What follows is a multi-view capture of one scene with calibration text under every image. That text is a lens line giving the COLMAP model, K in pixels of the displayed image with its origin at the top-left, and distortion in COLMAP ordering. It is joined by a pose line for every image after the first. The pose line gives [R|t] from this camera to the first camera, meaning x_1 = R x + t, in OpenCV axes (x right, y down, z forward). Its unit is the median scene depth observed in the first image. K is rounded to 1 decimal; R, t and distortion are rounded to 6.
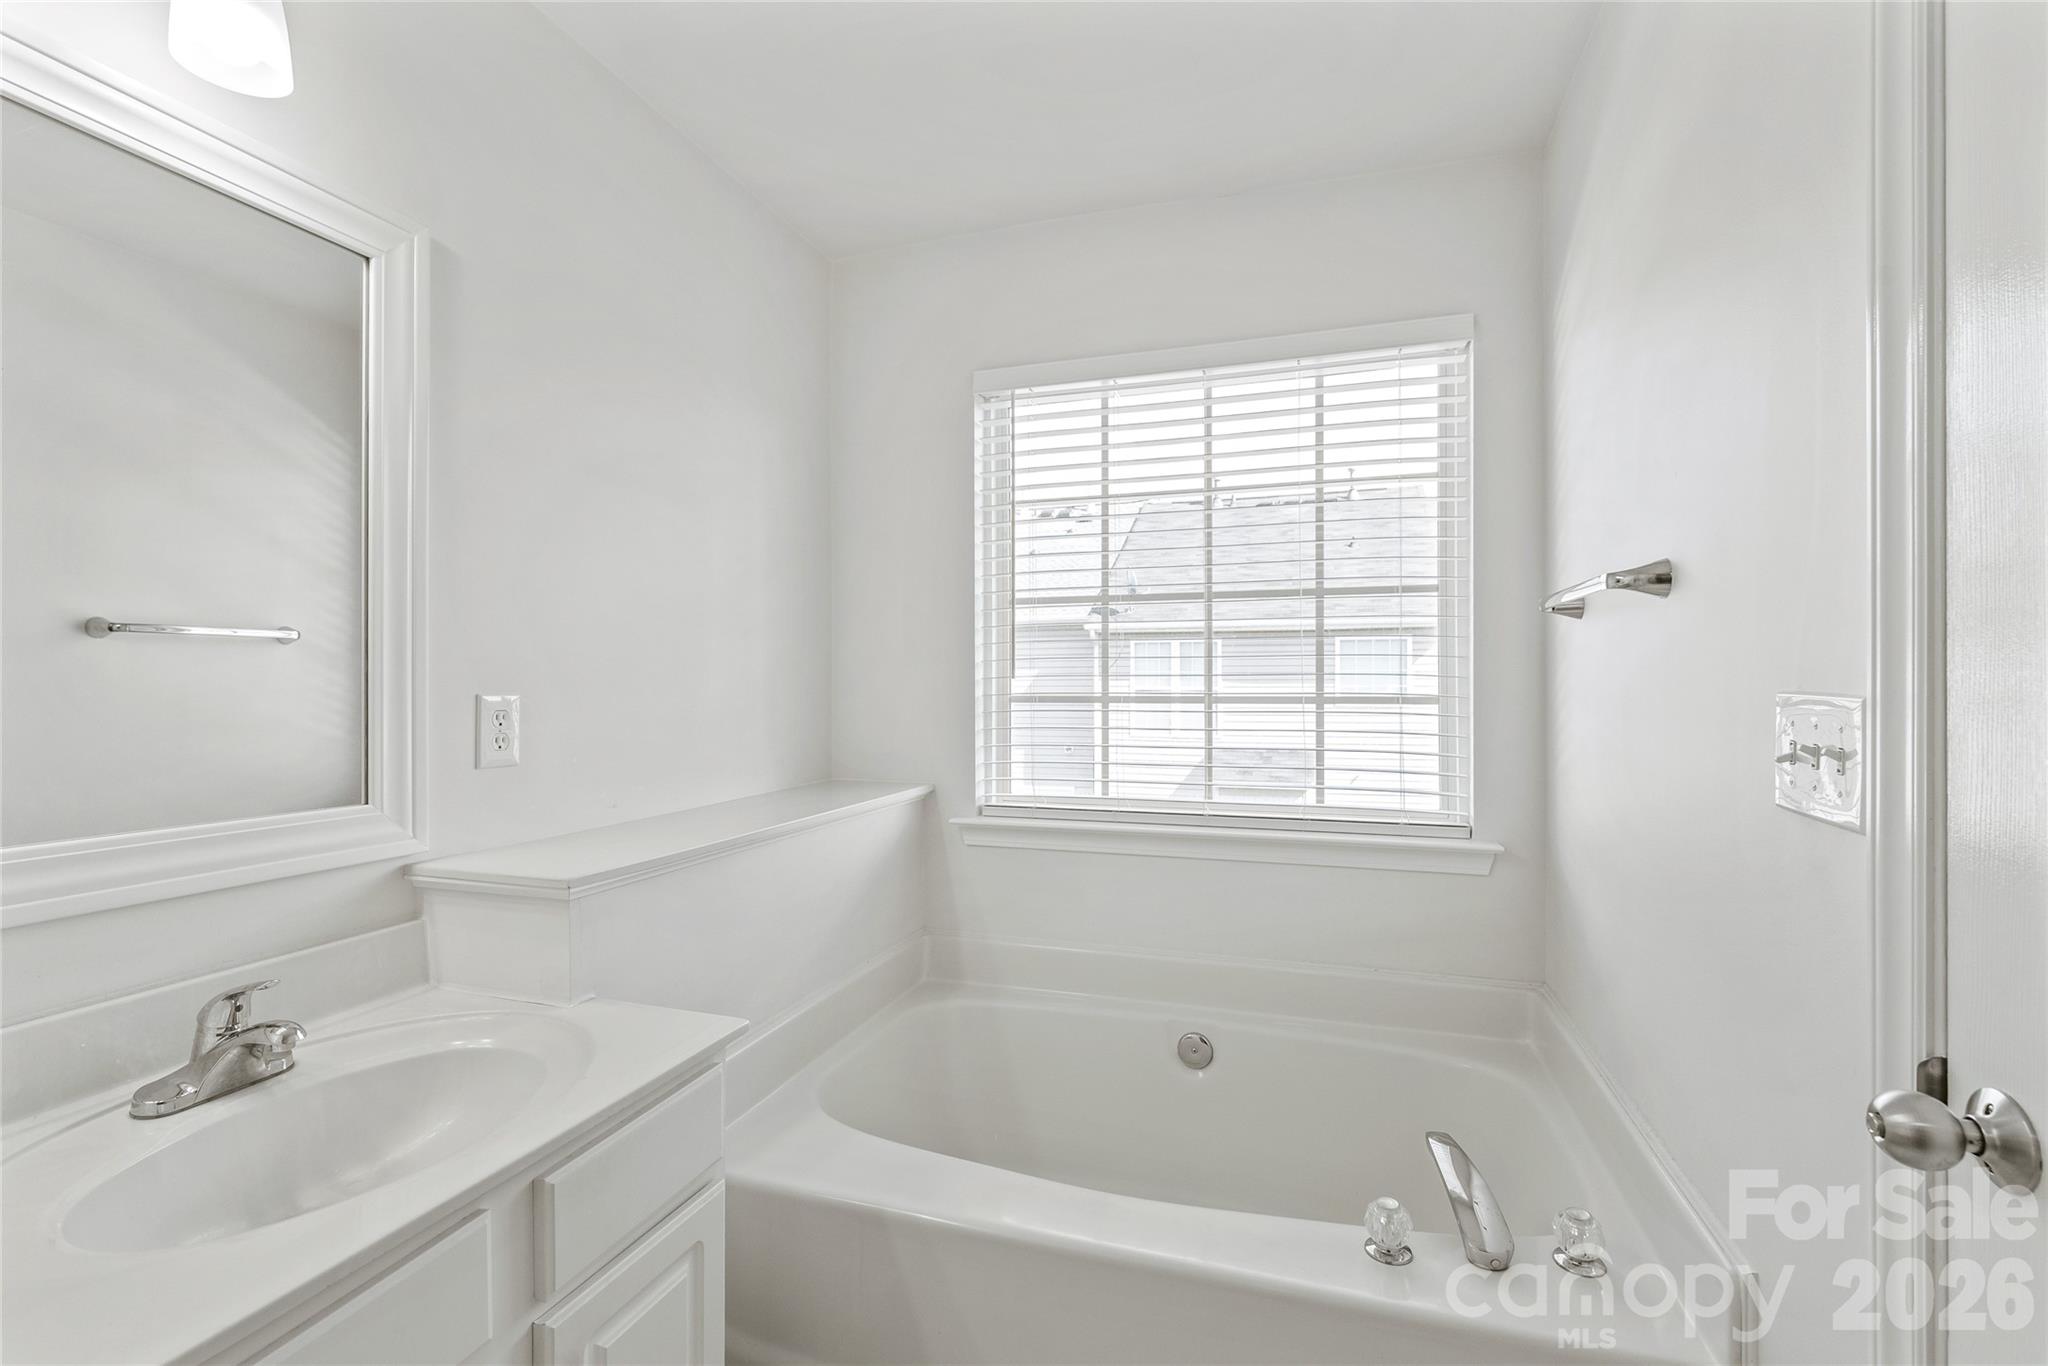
lens RADIAL K [[906.3, 0, 1024.0], [0, 906.3, 683.0], [0, 0, 1]] dist [0.001079, -0.008545]
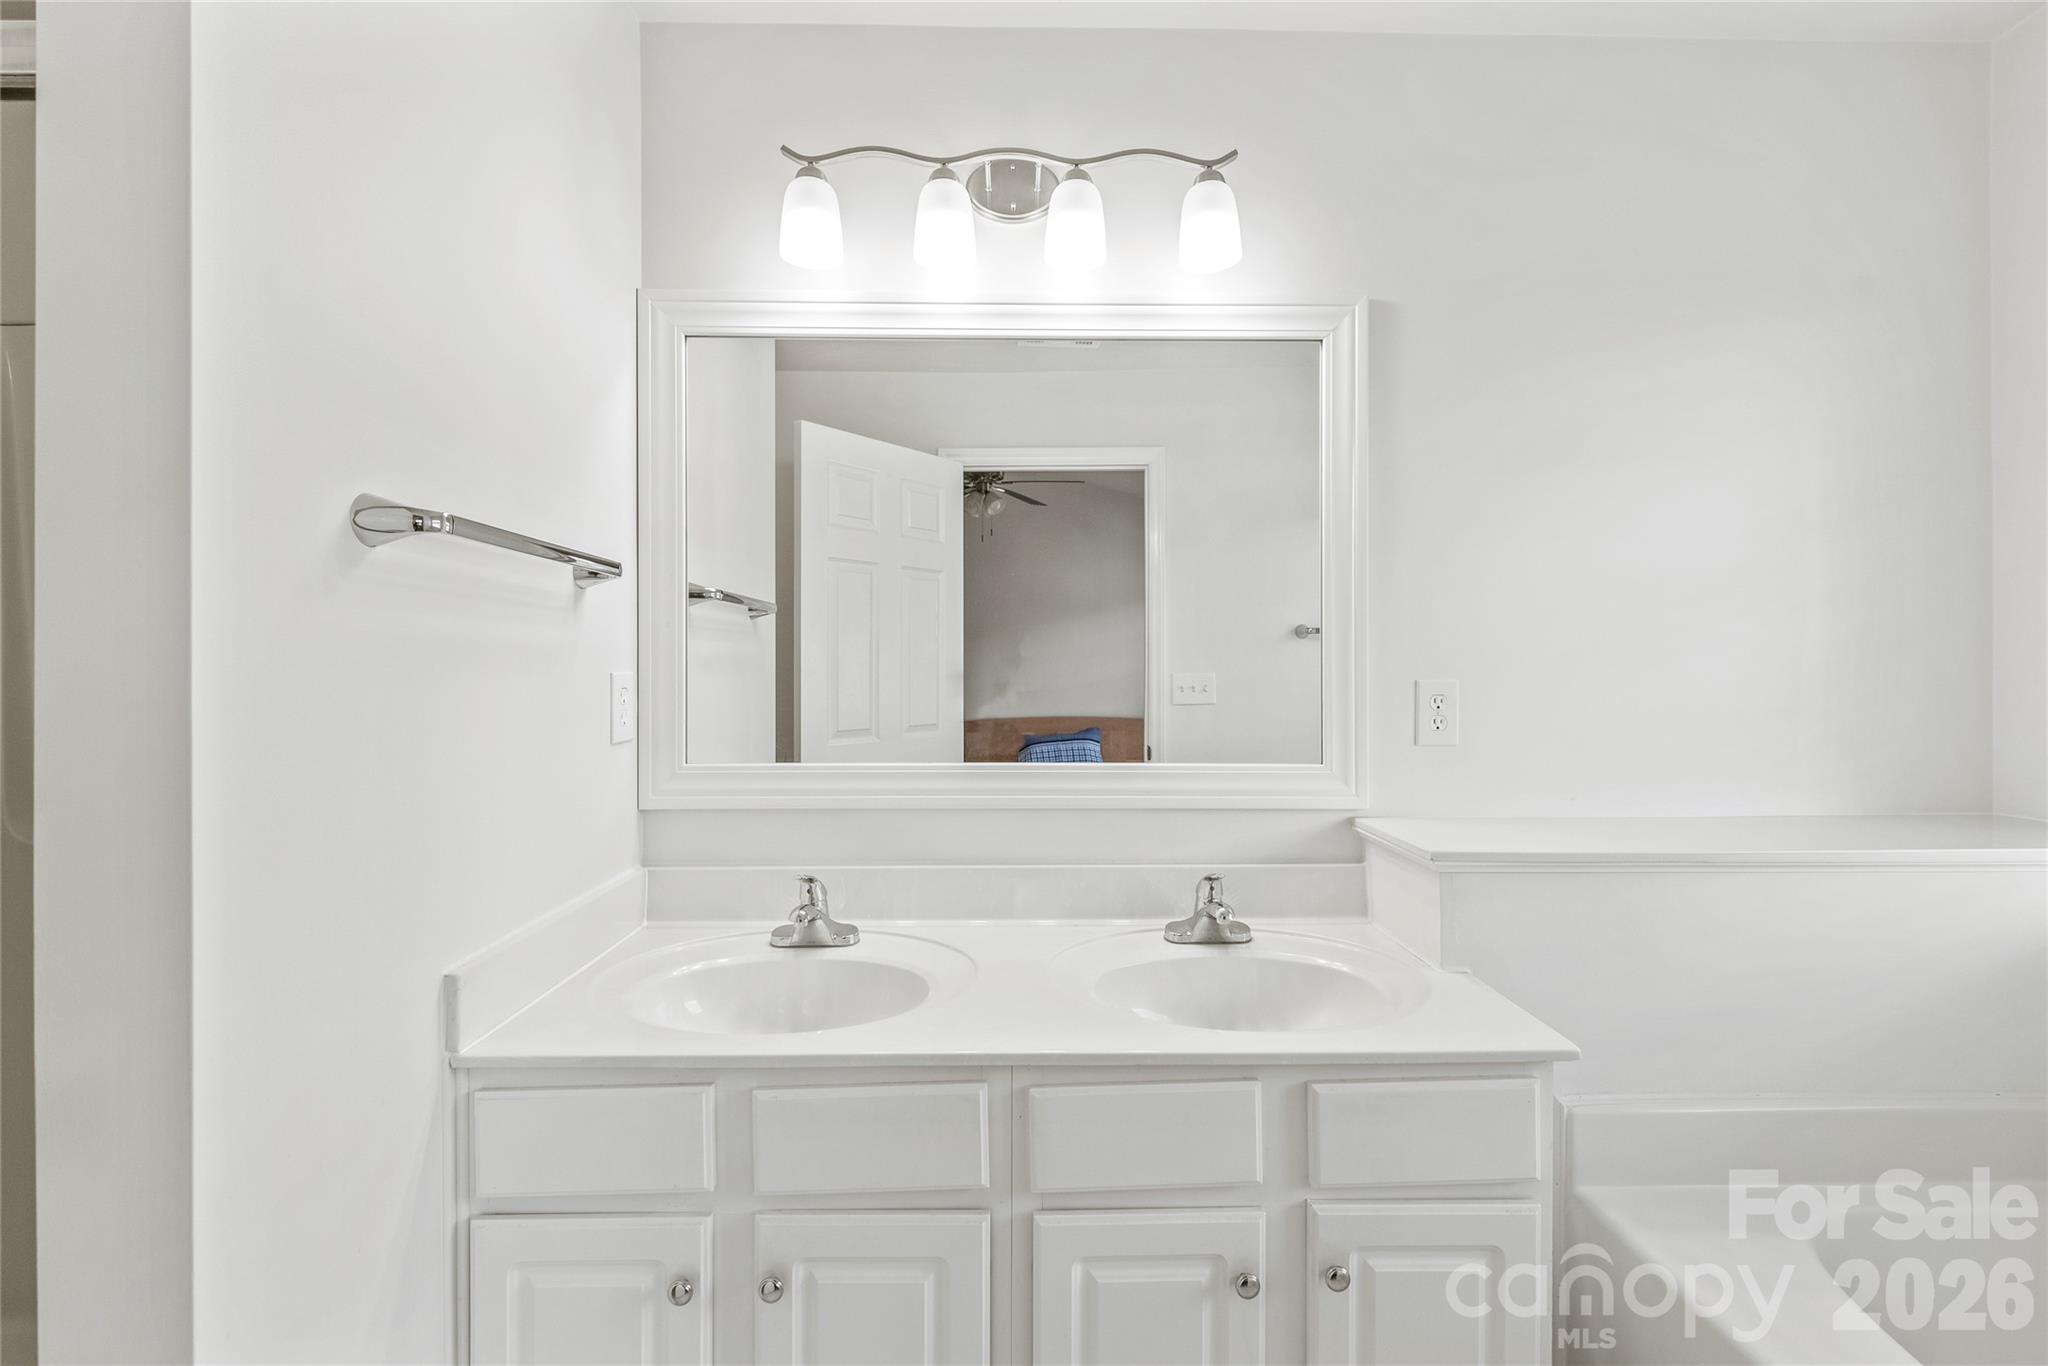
lens RADIAL K [[895.5, 0, 1035.6], [0, 895.5, 668.9], [0, 0, 1]] dist [0.001476, -0.000122]
pose [[0.329874, 0.001116, -0.944024, 0.345818], [-0.004573, 0.999989, -0.000416, 0.001182], [0.944014, 0.004455, 0.329875, 0.193898]]
